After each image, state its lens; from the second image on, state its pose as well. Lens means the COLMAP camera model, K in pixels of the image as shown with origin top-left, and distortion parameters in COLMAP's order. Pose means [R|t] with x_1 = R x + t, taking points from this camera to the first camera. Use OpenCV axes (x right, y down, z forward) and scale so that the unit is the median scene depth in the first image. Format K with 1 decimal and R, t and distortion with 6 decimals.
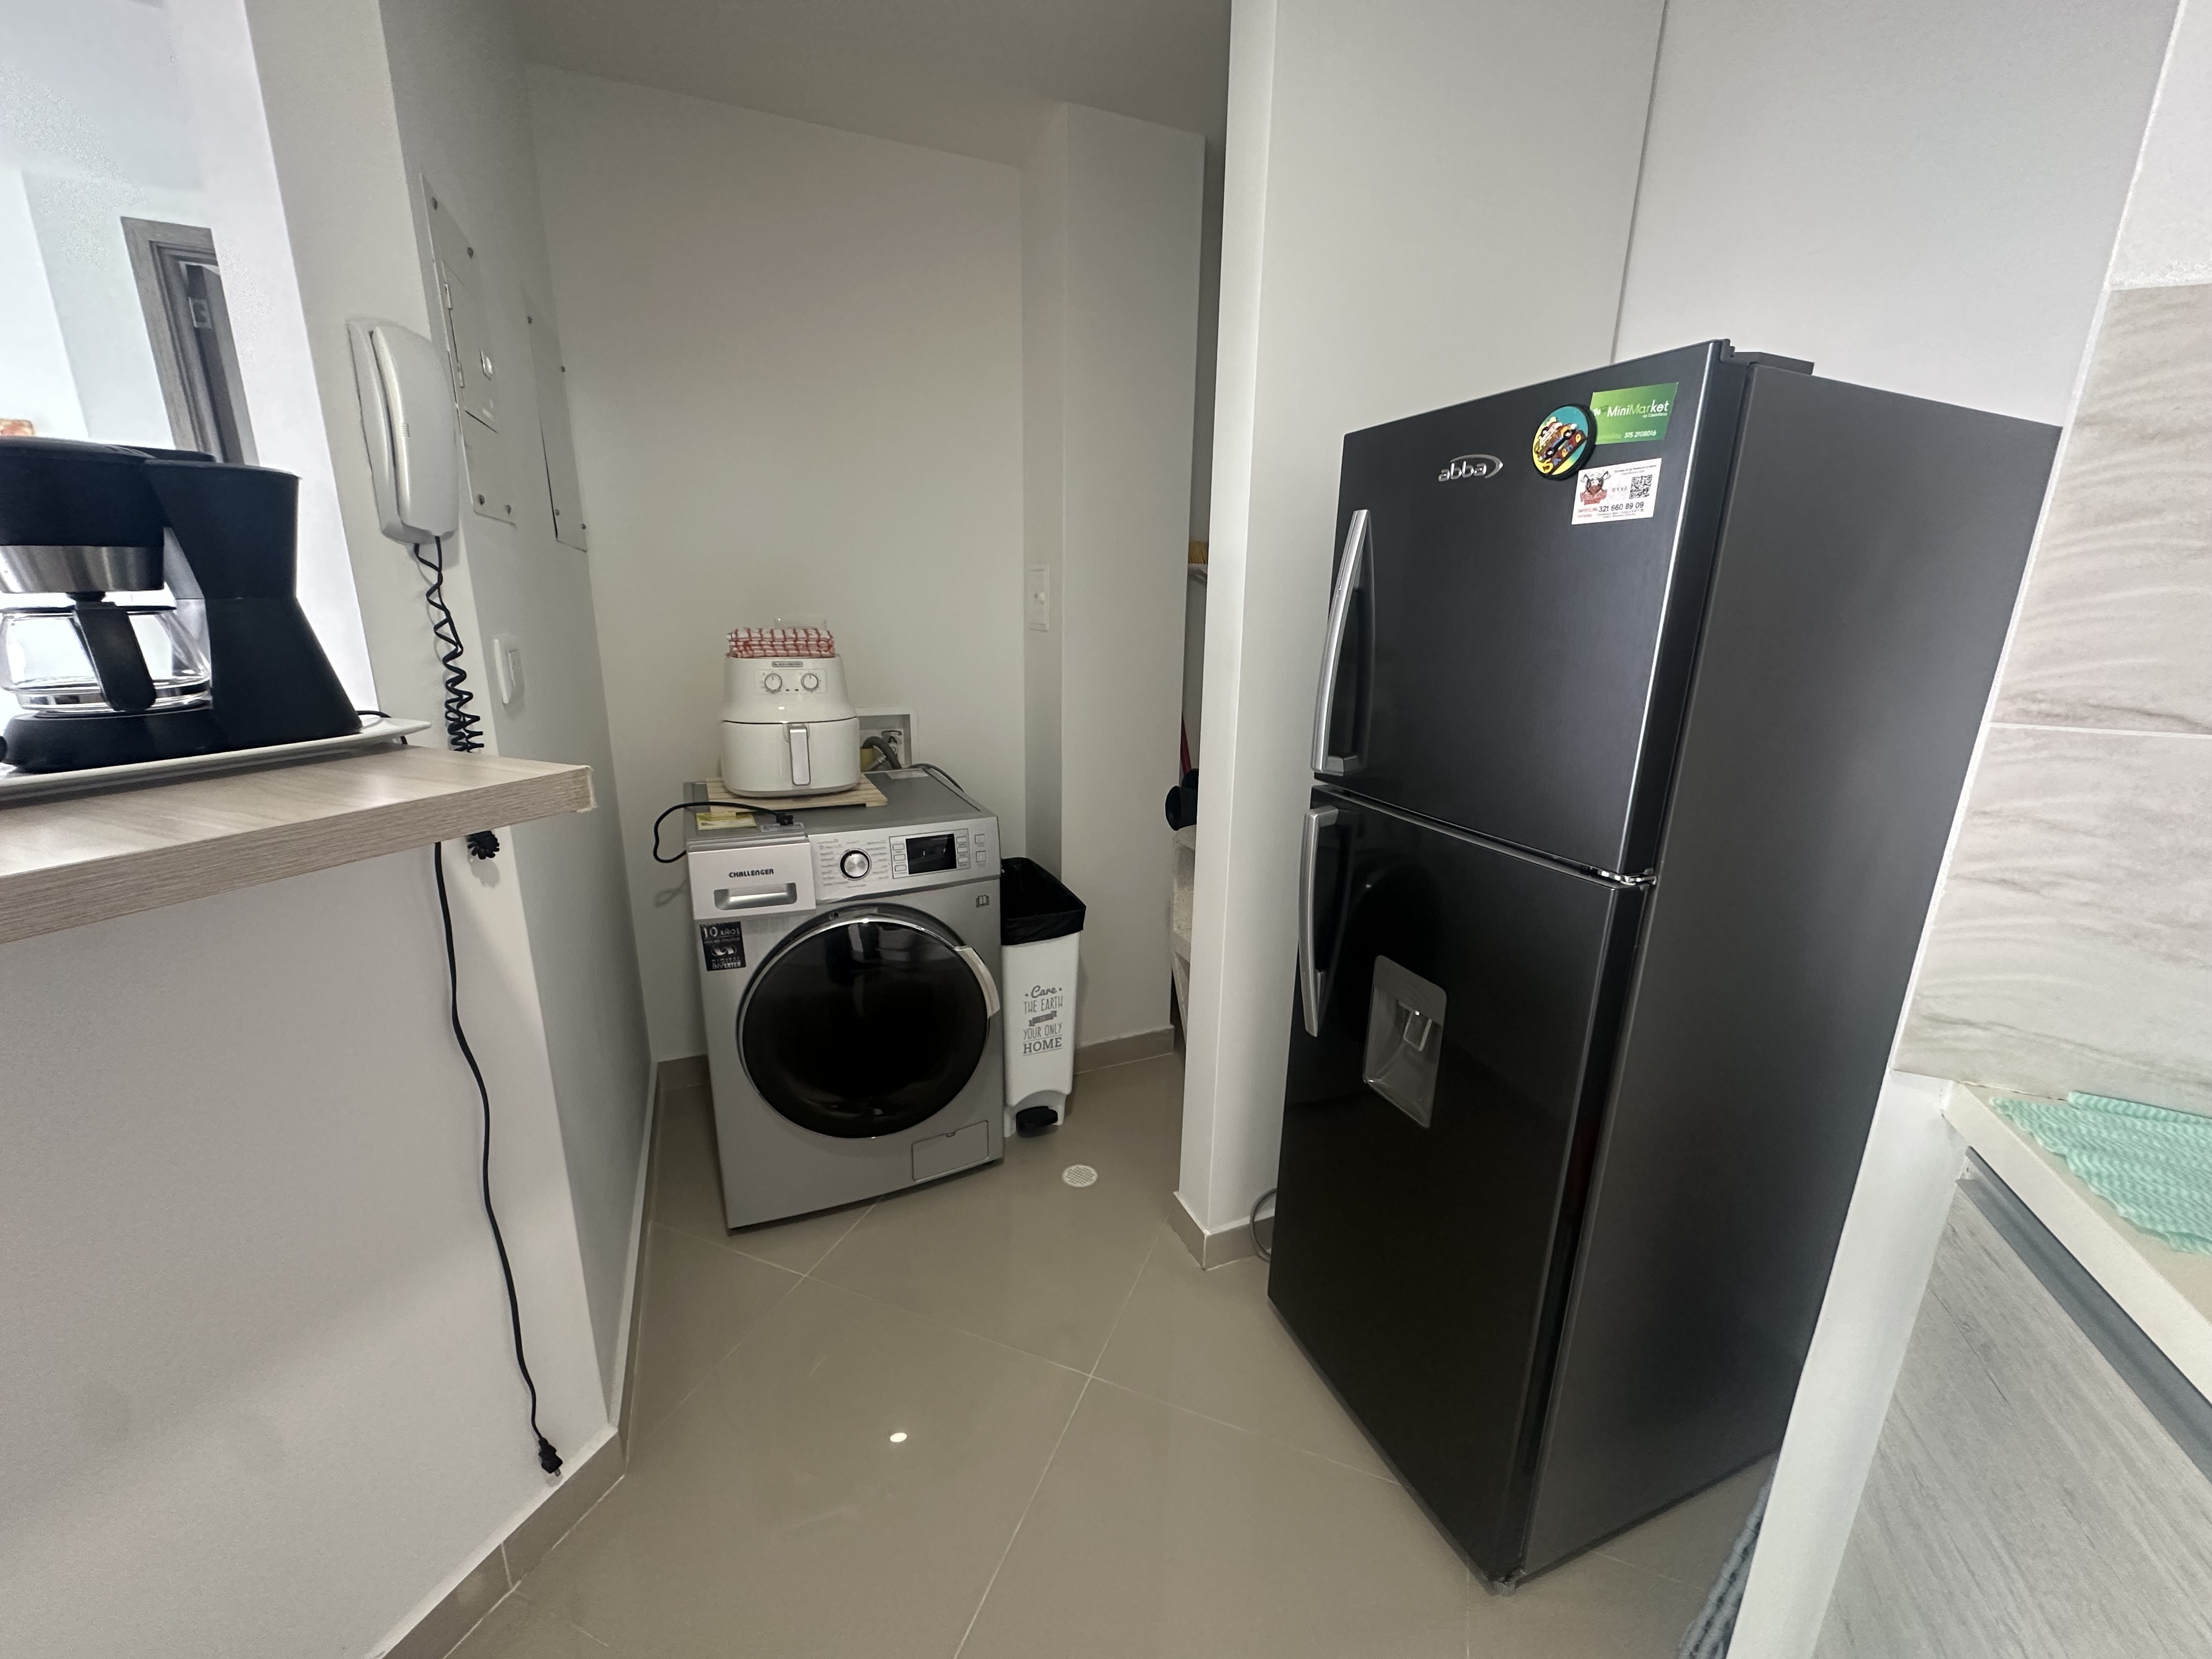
lens RADIAL K [[885.2, 0, 1098.4], [0, 885.2, 821.7], [0, 0, 1]] dist [-0.011582, 0.001815]
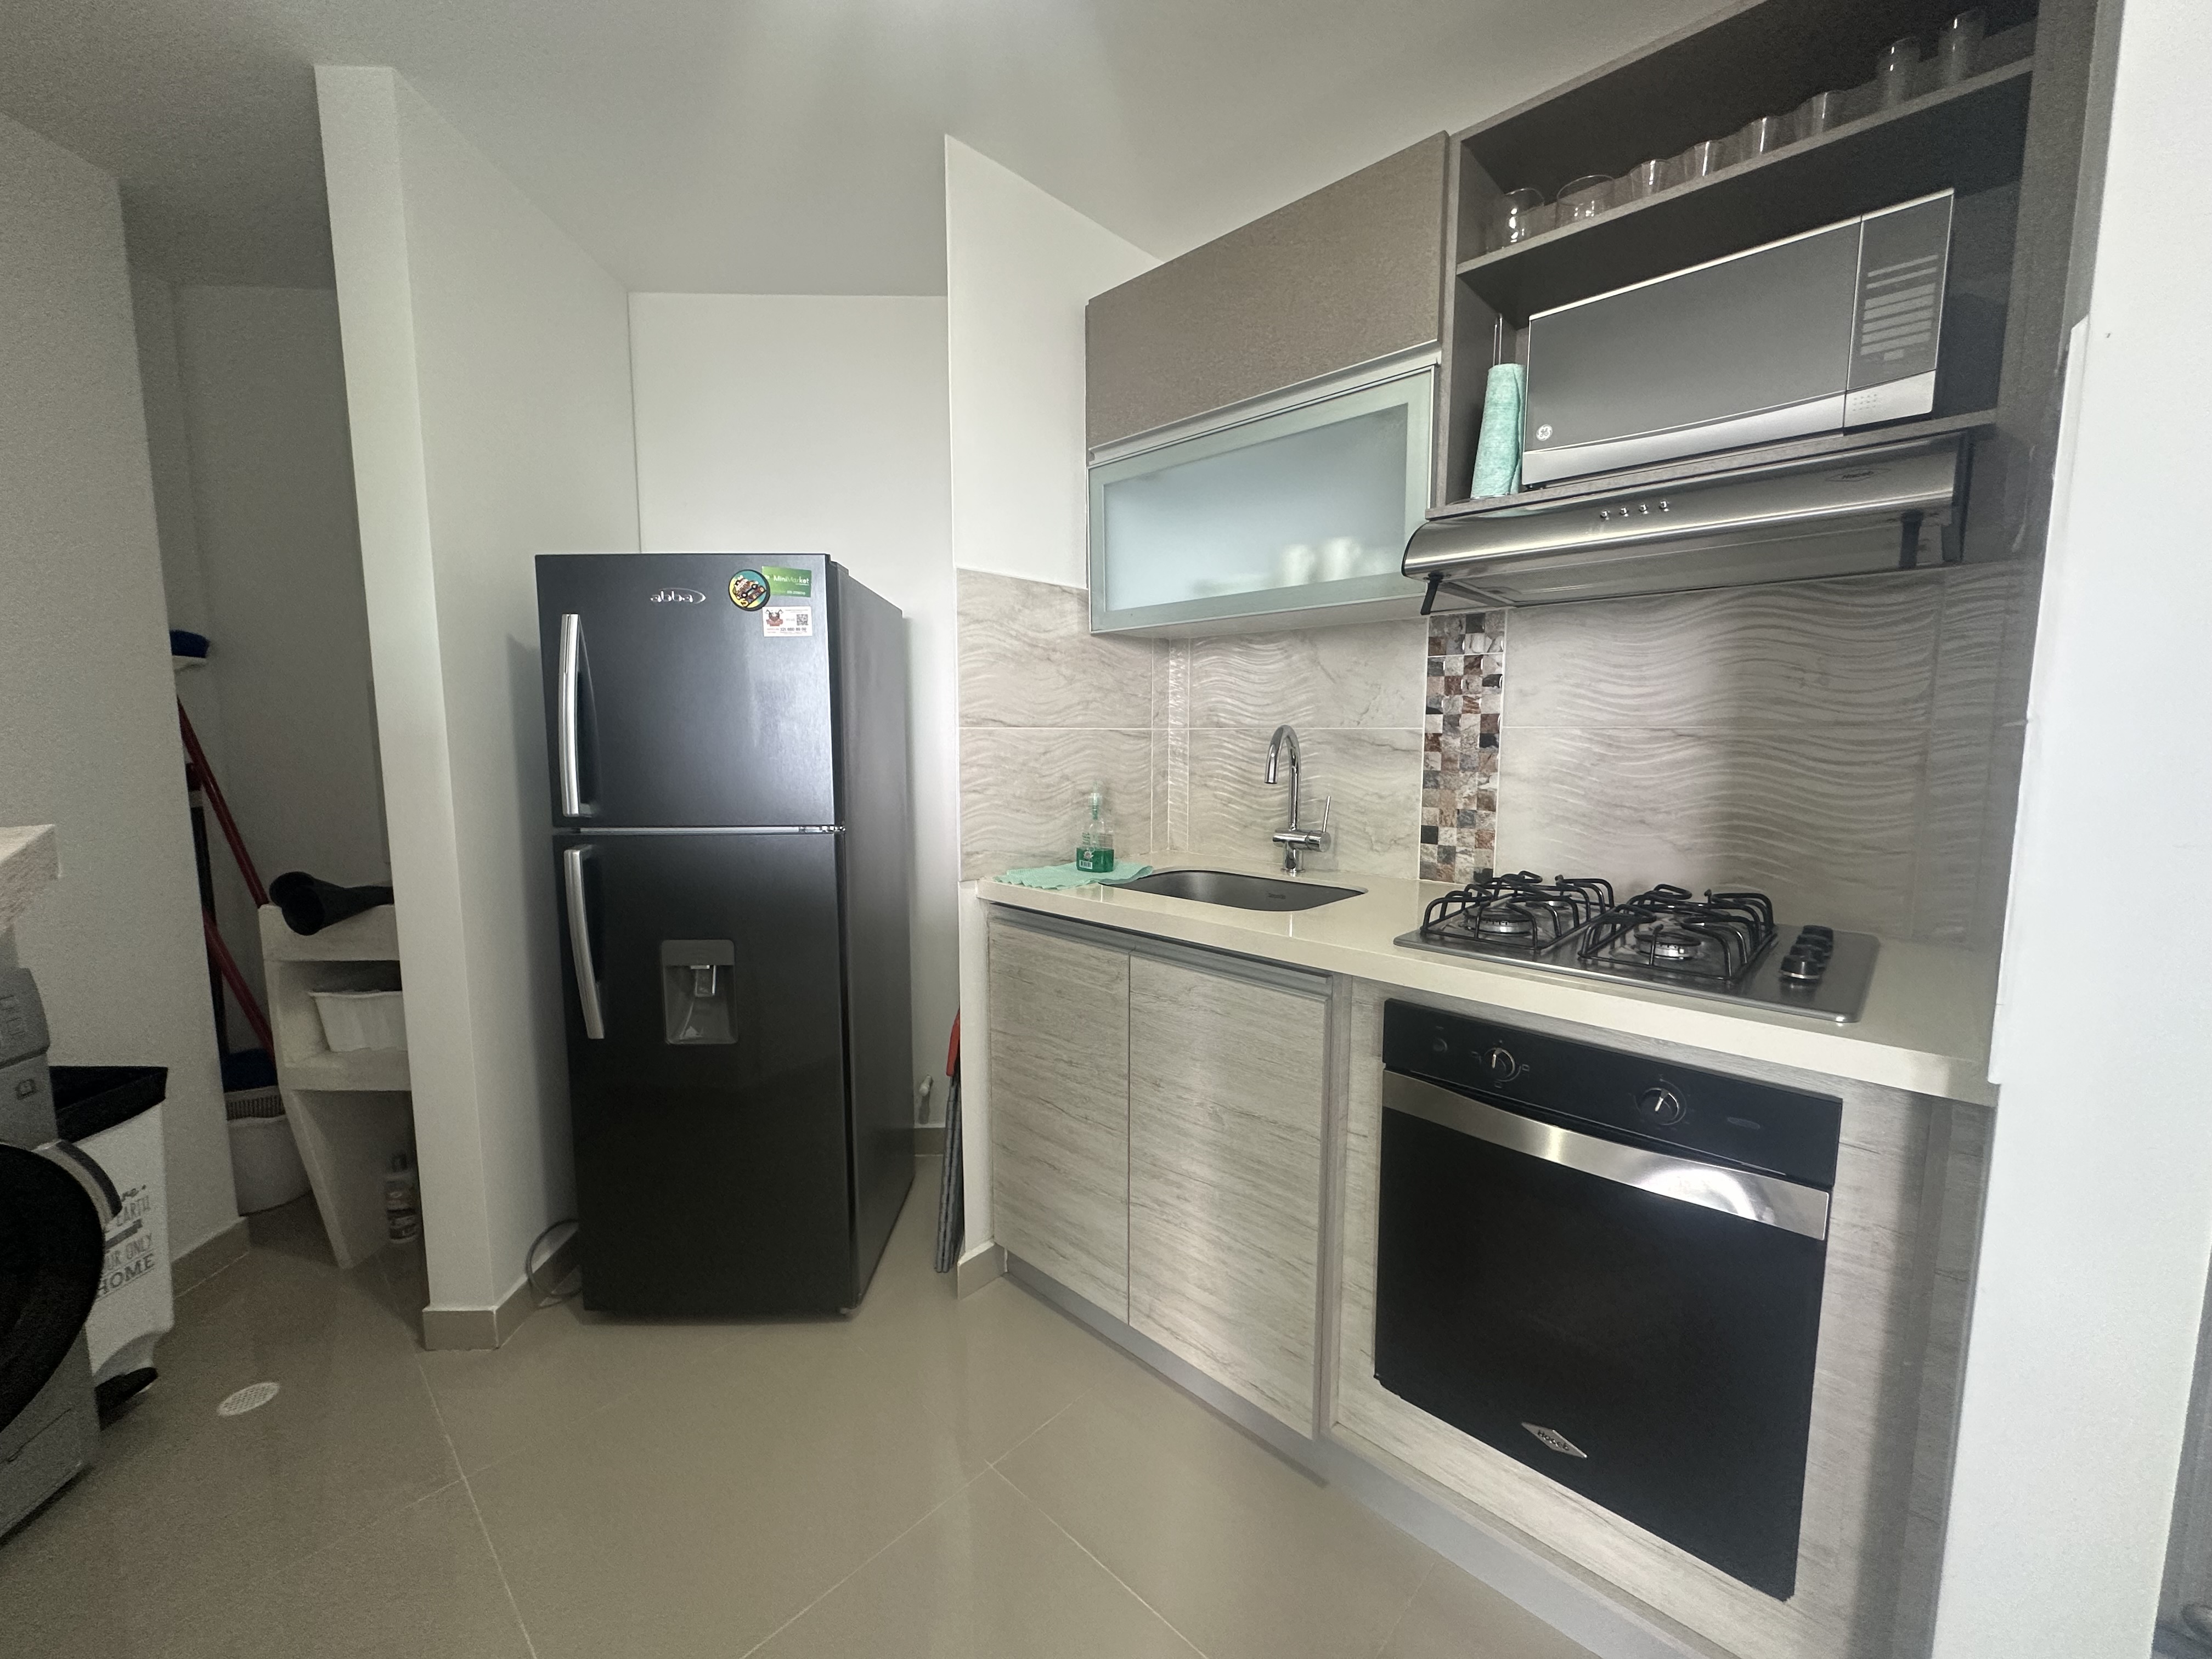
lens RADIAL K [[885.2, 0, 1101.1], [0, 885.2, 832.3], [0, 0, 1]] dist [-0.011582, 0.001815]
pose [[0.365813, -0.113907, 0.923692, -0.889605], [0.238457, 0.970824, 0.025283, 0.157378], [-0.899622, 0.211012, 0.382302, -0.194535]]
